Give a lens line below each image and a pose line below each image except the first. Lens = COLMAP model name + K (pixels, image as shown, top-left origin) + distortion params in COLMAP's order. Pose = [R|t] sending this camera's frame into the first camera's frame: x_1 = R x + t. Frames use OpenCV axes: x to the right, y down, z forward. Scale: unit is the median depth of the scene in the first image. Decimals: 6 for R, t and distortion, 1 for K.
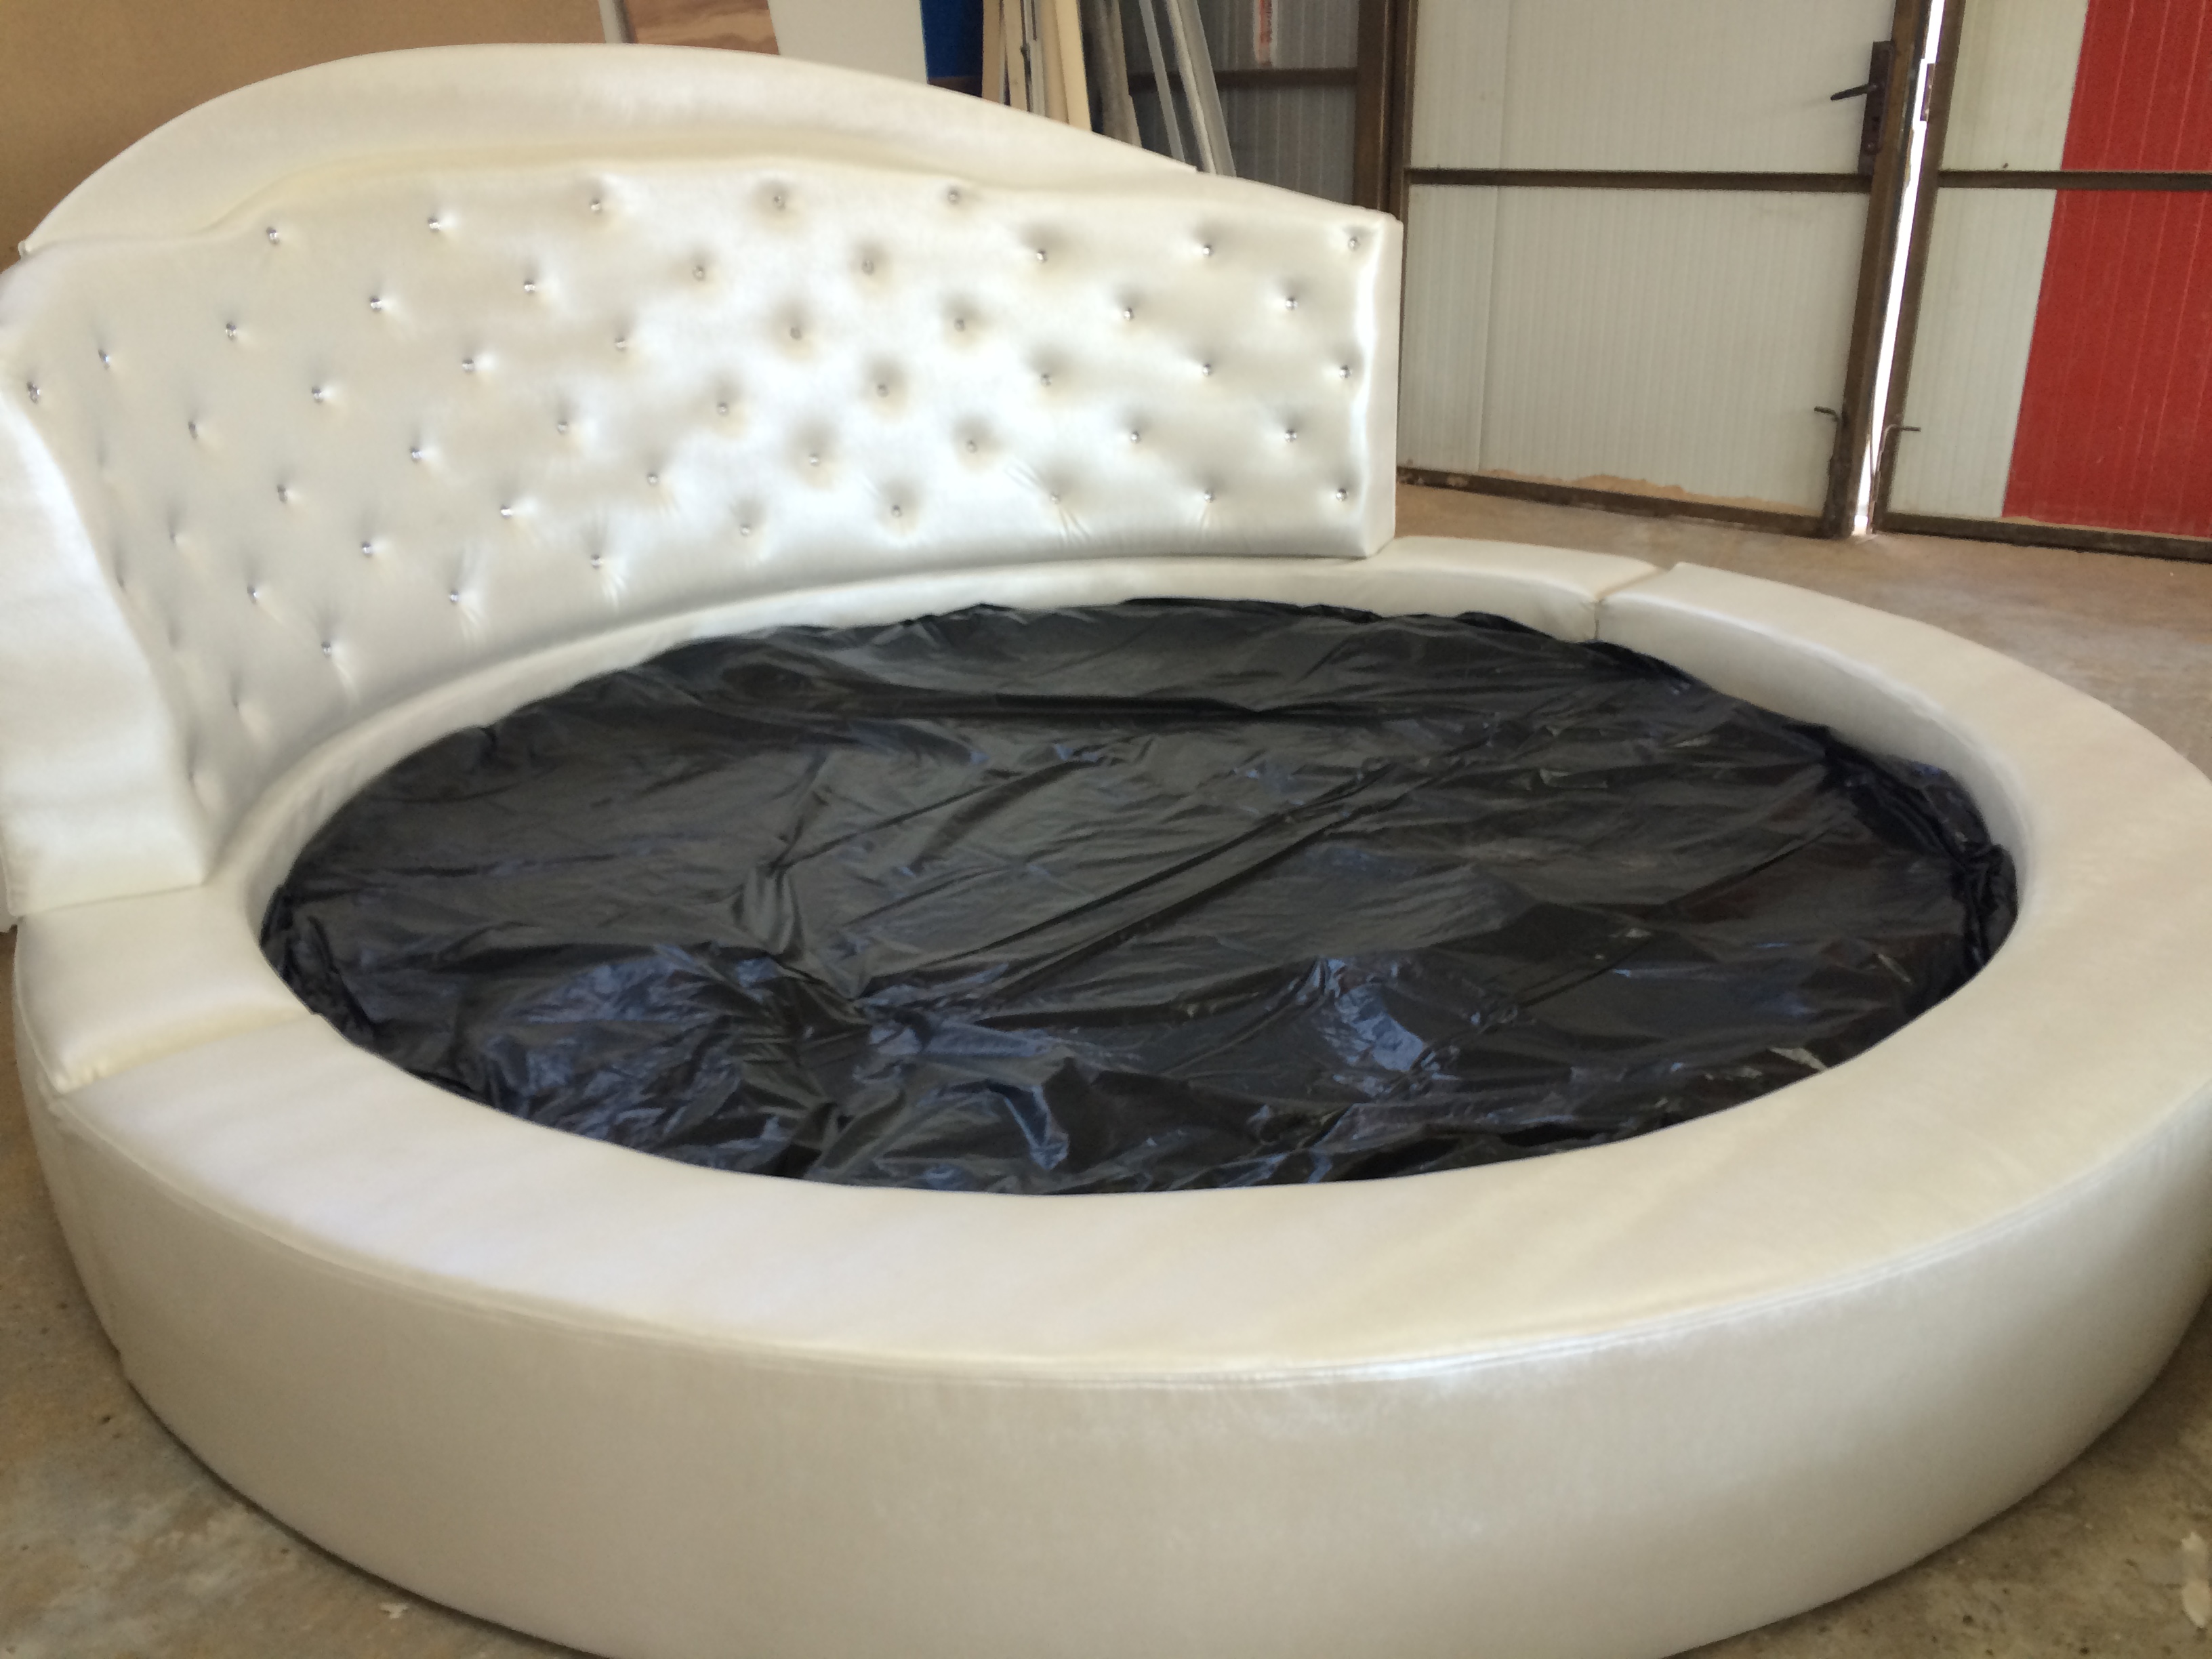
lens RADIAL K [[1991.3, 0, 1106.0], [0, 1991.3, 829.5], [0, 0, 1]] dist [0.107133, -0.154125]
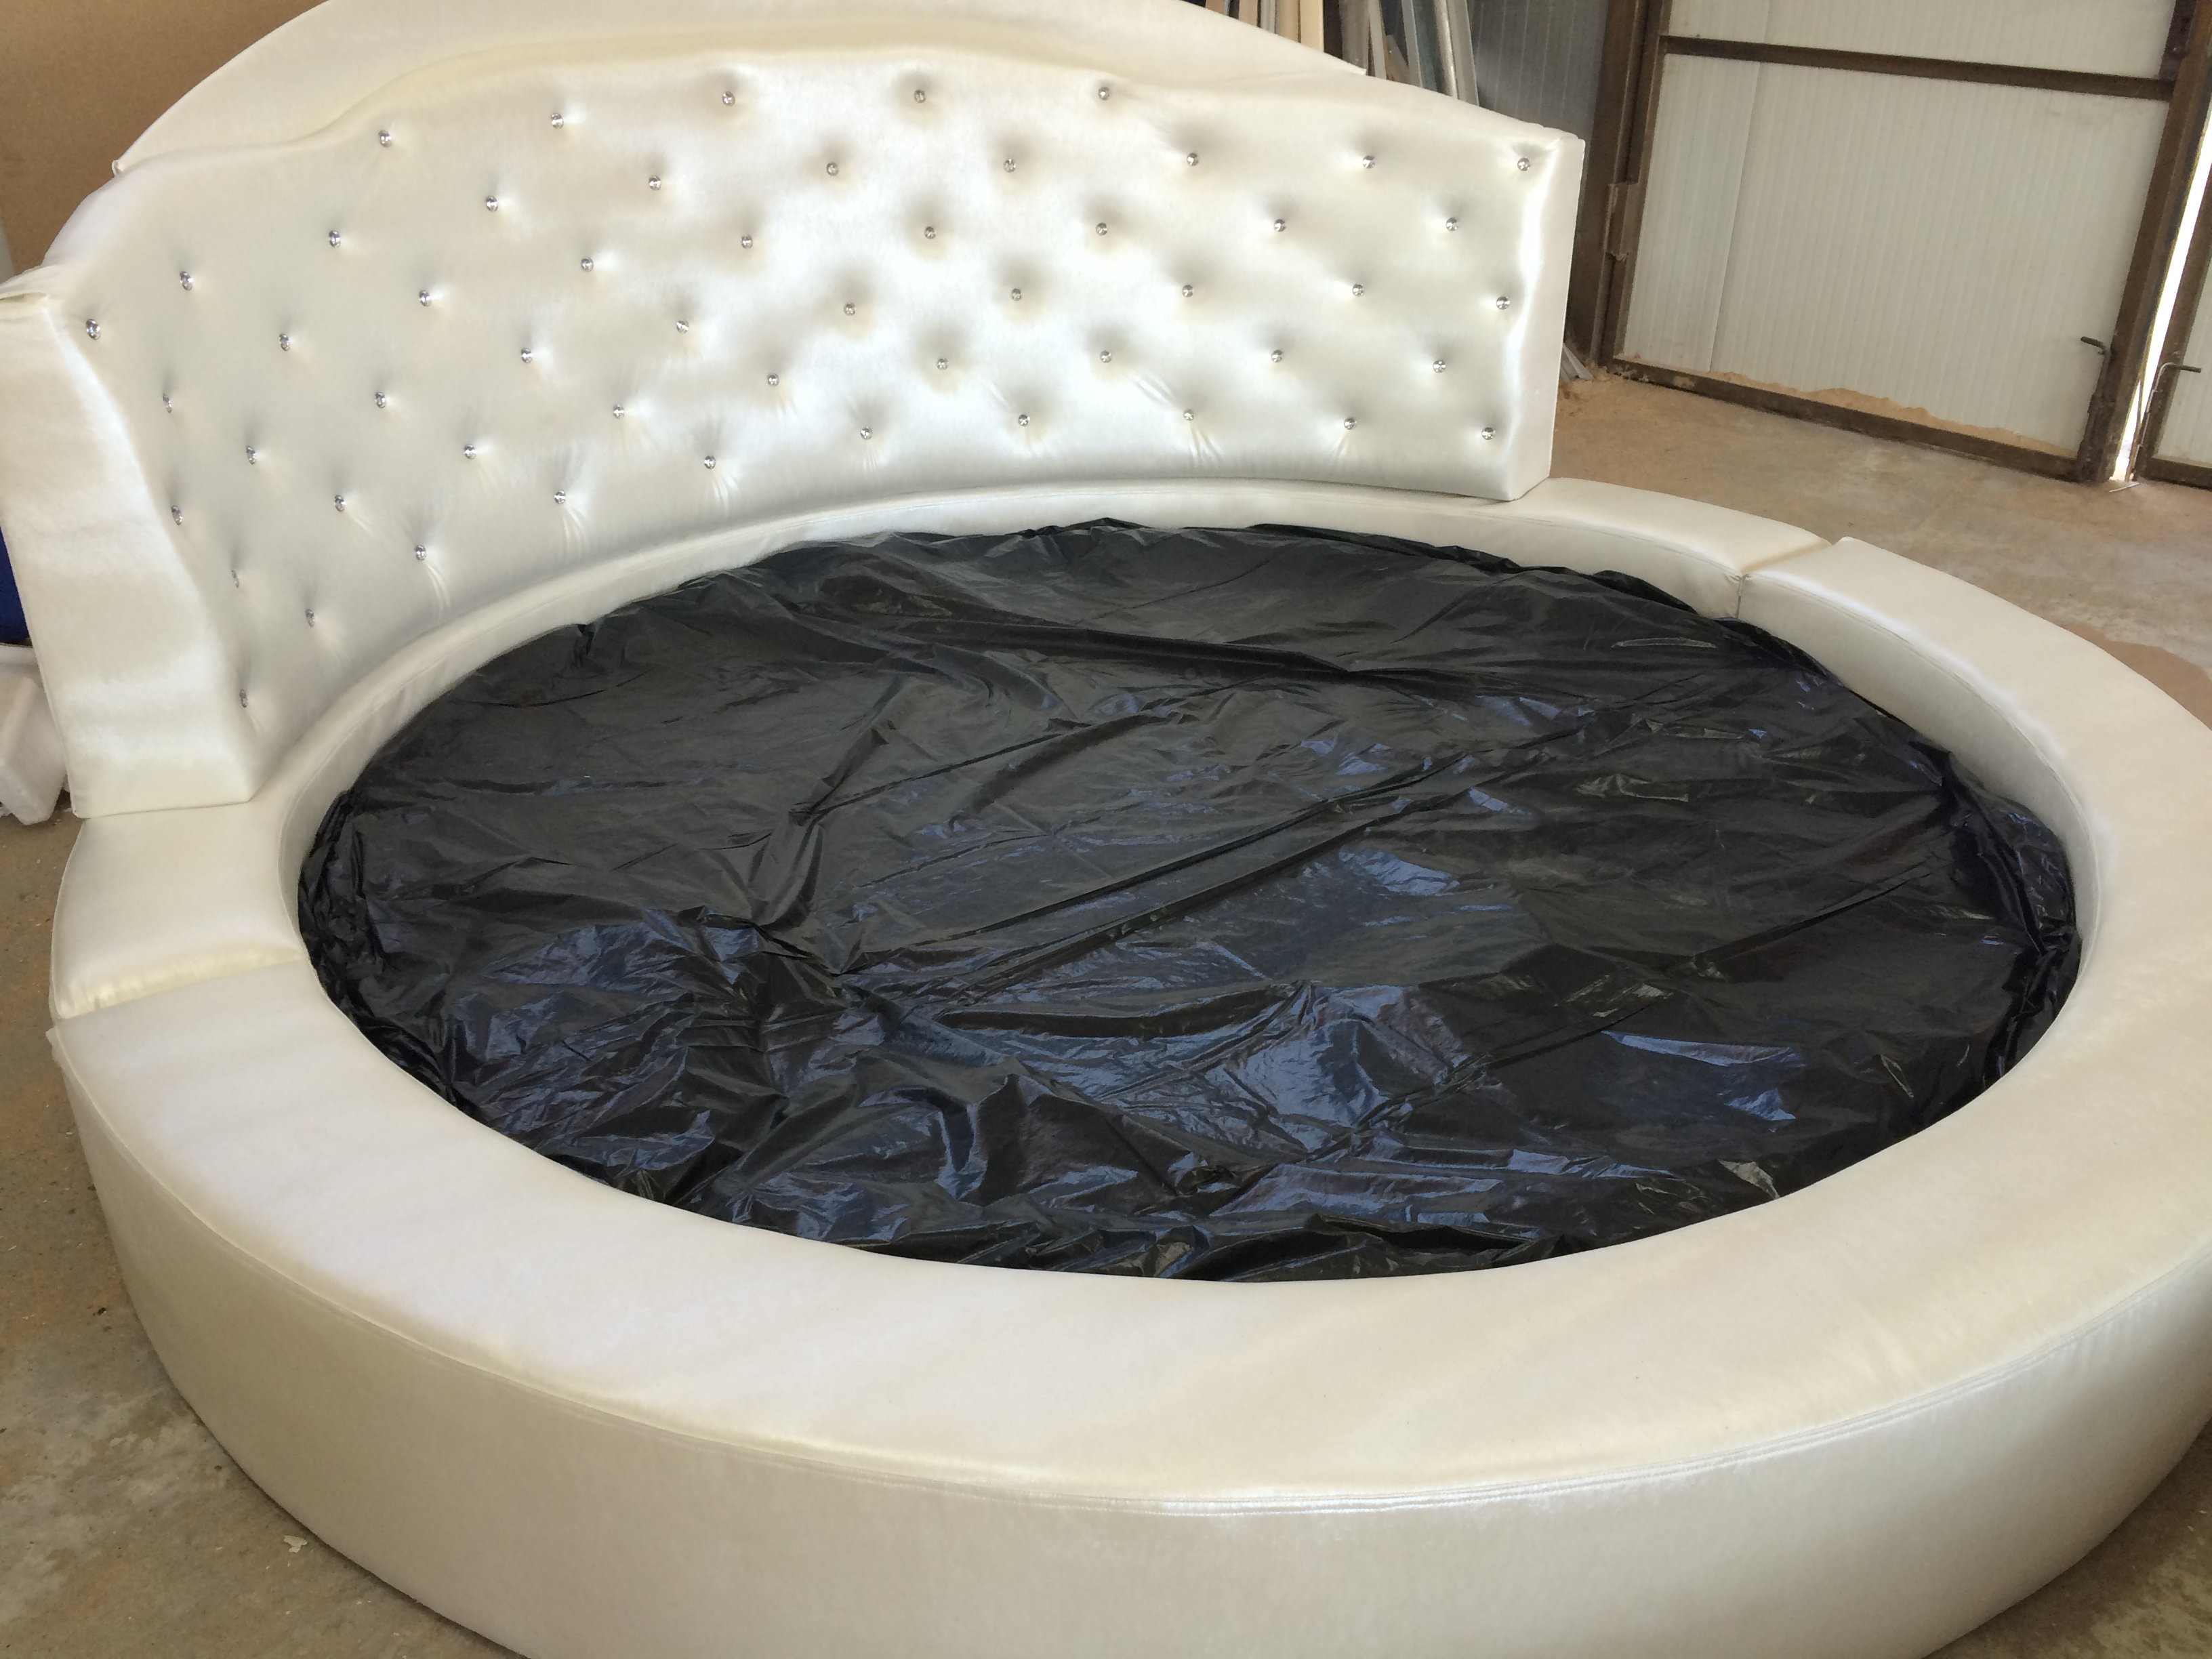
lens RADIAL K [[2012.5, 0, 1106.0], [0, 2012.5, 829.5], [0, 0, 1]] dist [0.079609, -0.093742]
pose [[0.984792, 0.098345, -0.143223, 0.113947], [-0.082607, 0.990272, 0.111971, -0.088630], [0.152841, -0.098437, 0.983336, 0.018827]]
